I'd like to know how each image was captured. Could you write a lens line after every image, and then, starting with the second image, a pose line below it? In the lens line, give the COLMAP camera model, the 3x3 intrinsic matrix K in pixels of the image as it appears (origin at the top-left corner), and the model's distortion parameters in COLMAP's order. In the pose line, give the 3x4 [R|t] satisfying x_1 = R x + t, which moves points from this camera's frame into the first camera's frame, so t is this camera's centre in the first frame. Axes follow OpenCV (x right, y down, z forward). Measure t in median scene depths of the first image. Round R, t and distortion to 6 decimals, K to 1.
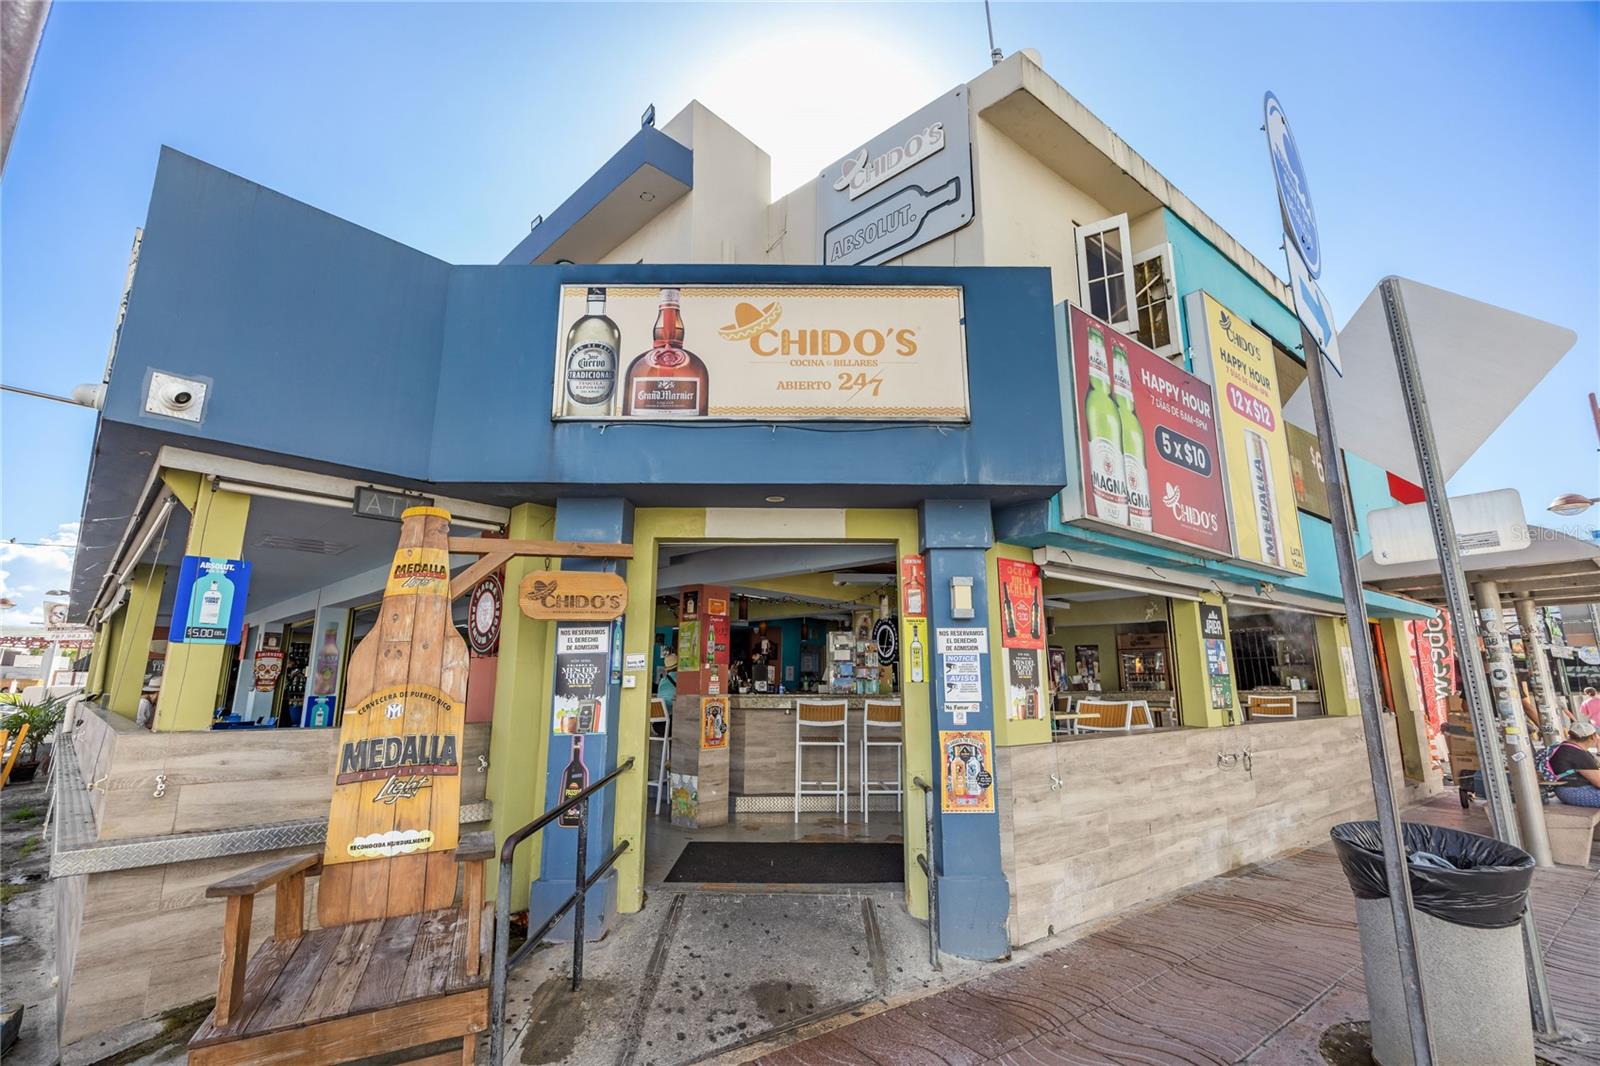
lens RADIAL K [[704.1, 0, 797.7], [0, 704.1, 538.4], [0, 0, 1]] dist [-0.010861, -0.000265]
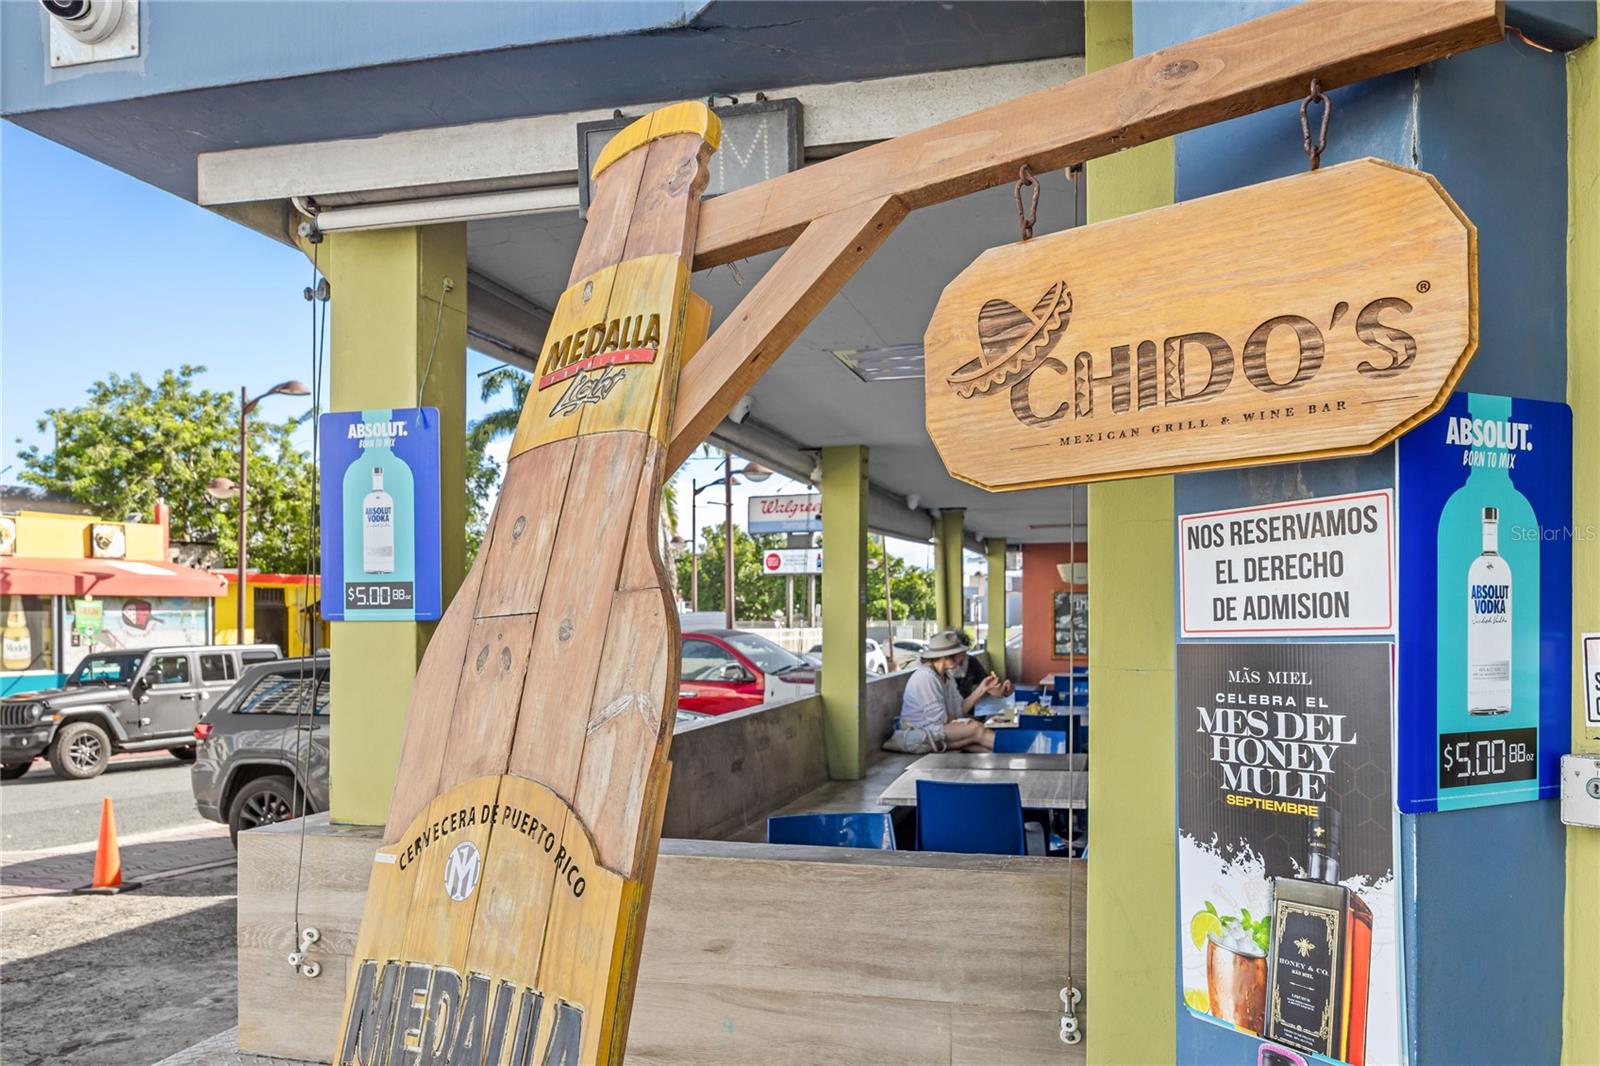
lens RADIAL K [[1258.1, 0, 808.8], [0, 1258.1, 623.7], [0, 0, 1]] dist [0.005181, 0.002381]
pose [[0.475837, 0.007253, -0.879503, -0.066660], [0.181924, 0.977530, 0.106488, 0.102195], [0.860513, -0.210673, 0.463826, 0.748306]]
